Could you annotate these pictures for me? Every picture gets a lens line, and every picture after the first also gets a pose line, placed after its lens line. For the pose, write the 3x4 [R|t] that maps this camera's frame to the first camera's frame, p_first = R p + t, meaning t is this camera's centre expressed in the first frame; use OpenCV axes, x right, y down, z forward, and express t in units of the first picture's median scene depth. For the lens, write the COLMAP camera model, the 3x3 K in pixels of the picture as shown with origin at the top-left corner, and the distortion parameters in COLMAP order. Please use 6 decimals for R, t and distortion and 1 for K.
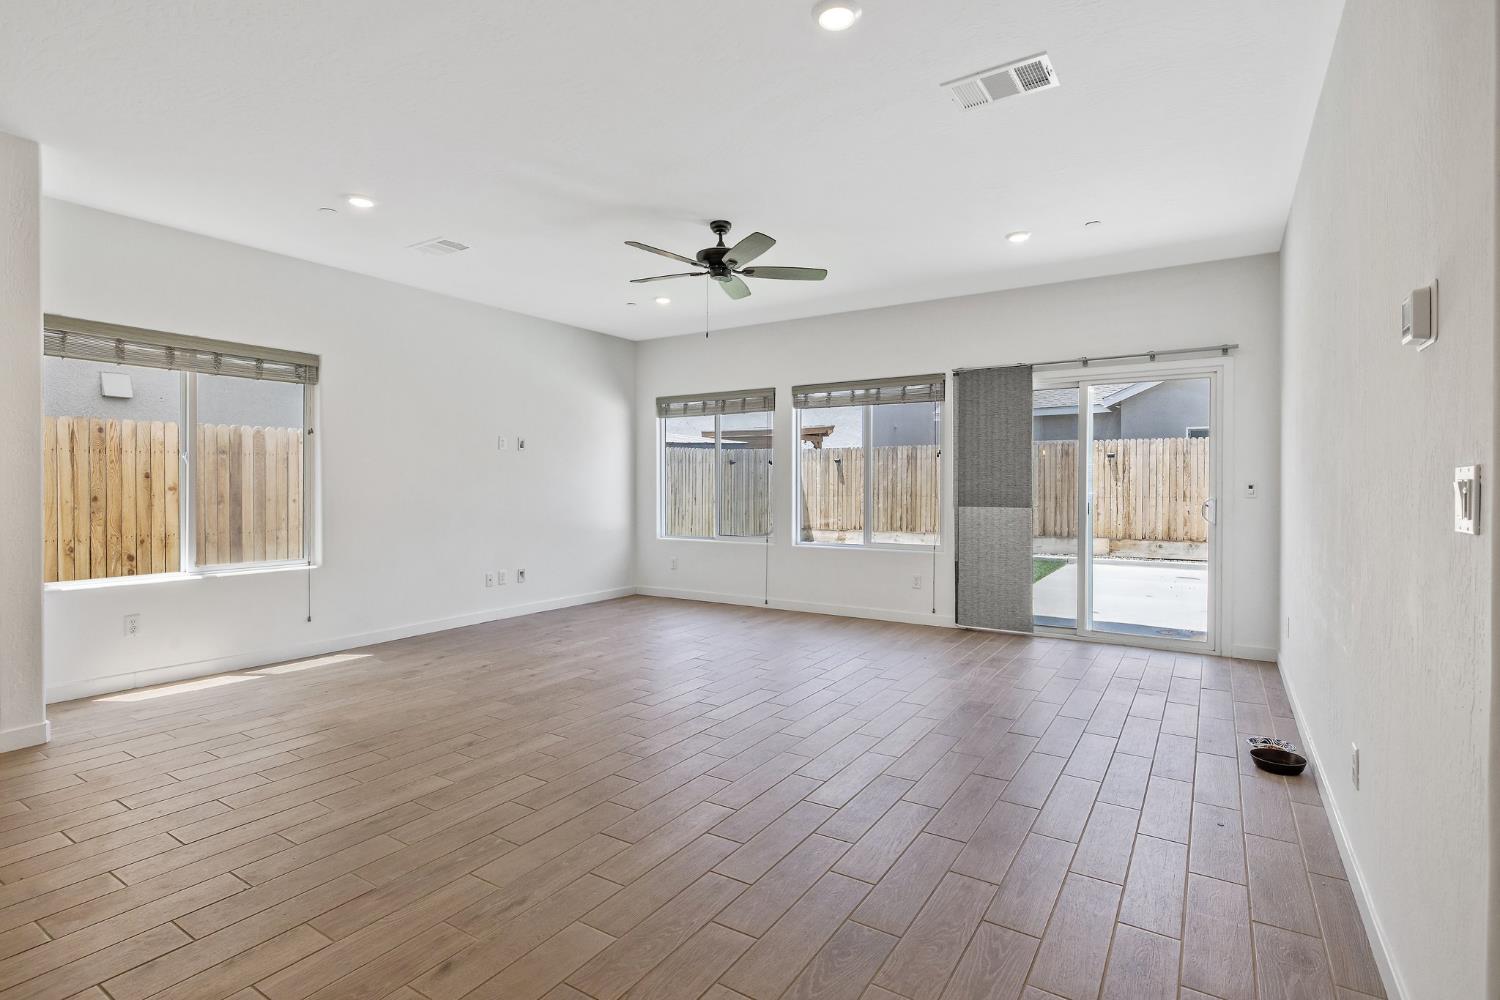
lens RADIAL K [[742.9, 0, 751.6], [0, 742.9, 491.8], [0, 0, 1]] dist [-0.001674, -0.000170]
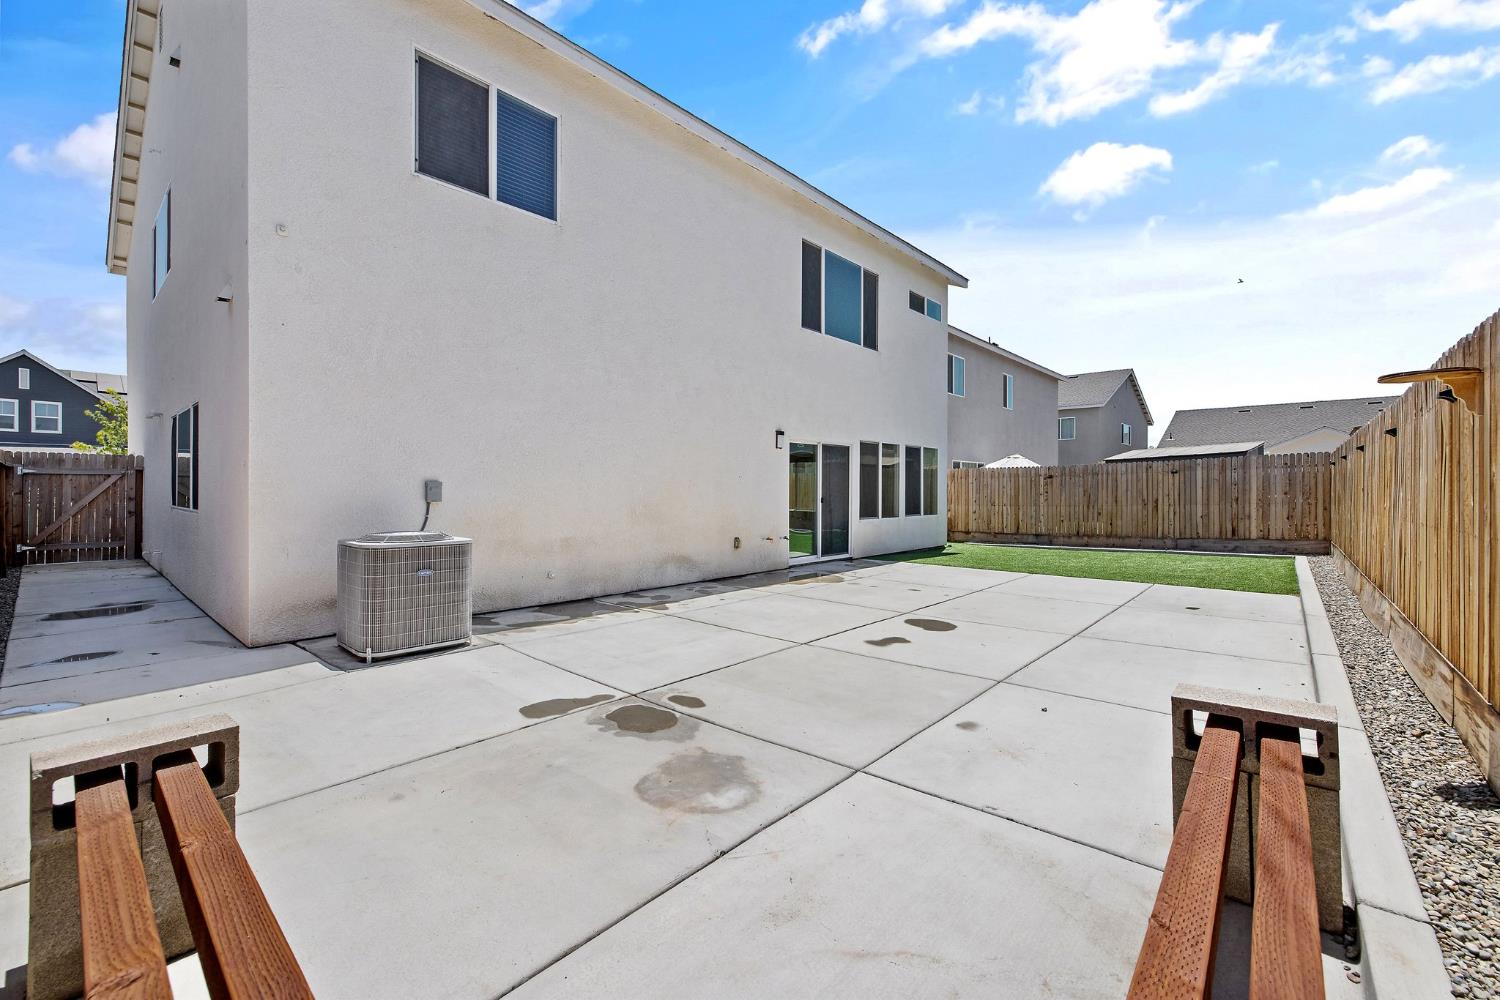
lens RADIAL K [[624.9, 0, 754.0], [0, 624.9, 490.2], [0, 0, 1]] dist [0.001495, 0.000206]
pose [[-0.172364, 0.001464, -0.985032, 1.134678], [-0.006114, 0.999978, 0.002556, -0.008998], [0.985014, 0.006464, -0.172351, 0.554664]]
